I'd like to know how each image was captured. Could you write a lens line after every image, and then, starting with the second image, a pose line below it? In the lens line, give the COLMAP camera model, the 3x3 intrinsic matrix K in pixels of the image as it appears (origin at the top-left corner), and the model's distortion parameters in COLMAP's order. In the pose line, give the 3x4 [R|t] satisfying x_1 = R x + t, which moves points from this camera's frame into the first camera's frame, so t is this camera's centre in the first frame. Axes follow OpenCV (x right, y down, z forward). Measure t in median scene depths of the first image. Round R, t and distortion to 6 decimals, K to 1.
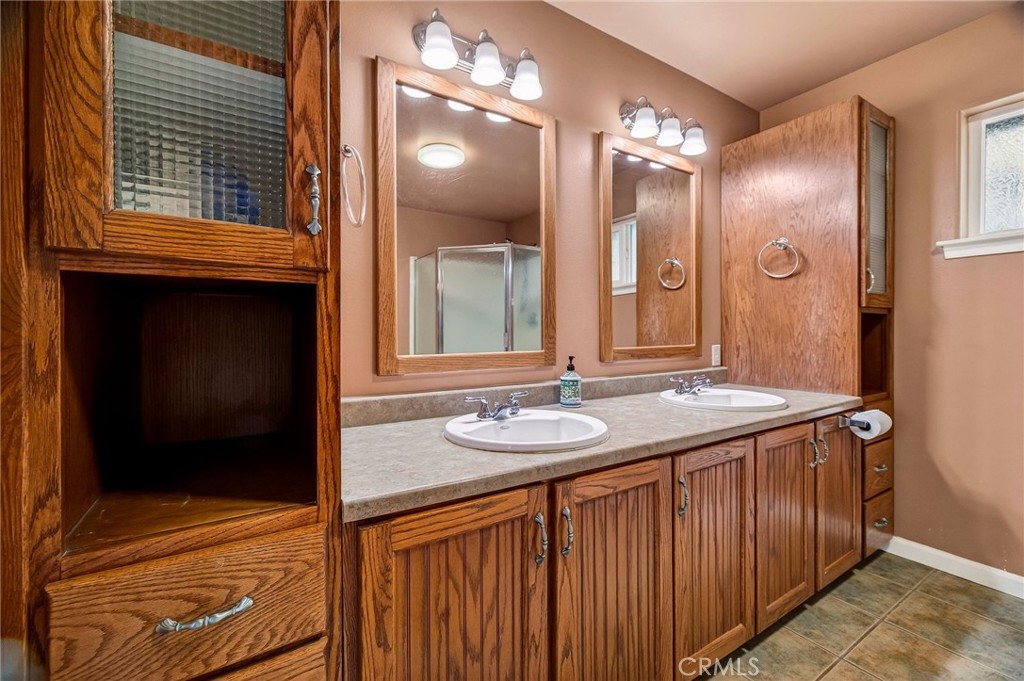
lens RADIAL K [[426.1, 0, 510.9], [0, 426.1, 335.4], [0, 0, 1]] dist [0.002397, 0.000075]
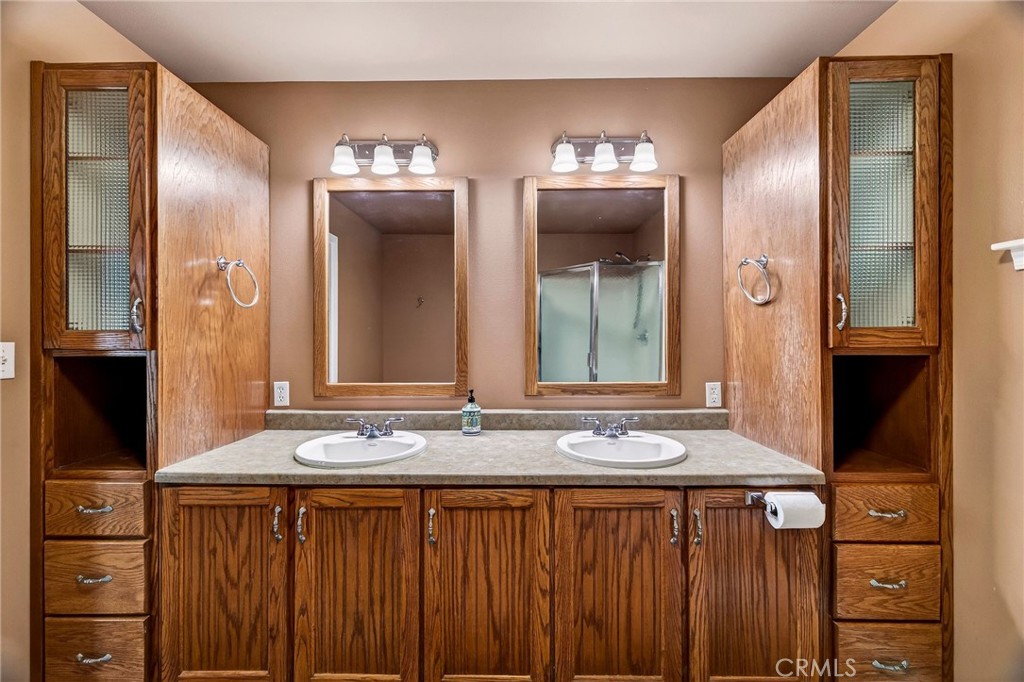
lens RADIAL K [[426.1, 0, 510.9], [0, 426.1, 335.9], [0, 0, 1]] dist [0.002397, 0.000075]
pose [[0.839590, 0.004482, -0.543201, 1.425515], [-0.005006, 0.999987, 0.000513, -0.159215], [0.543197, 0.002288, 0.839602, 0.191278]]
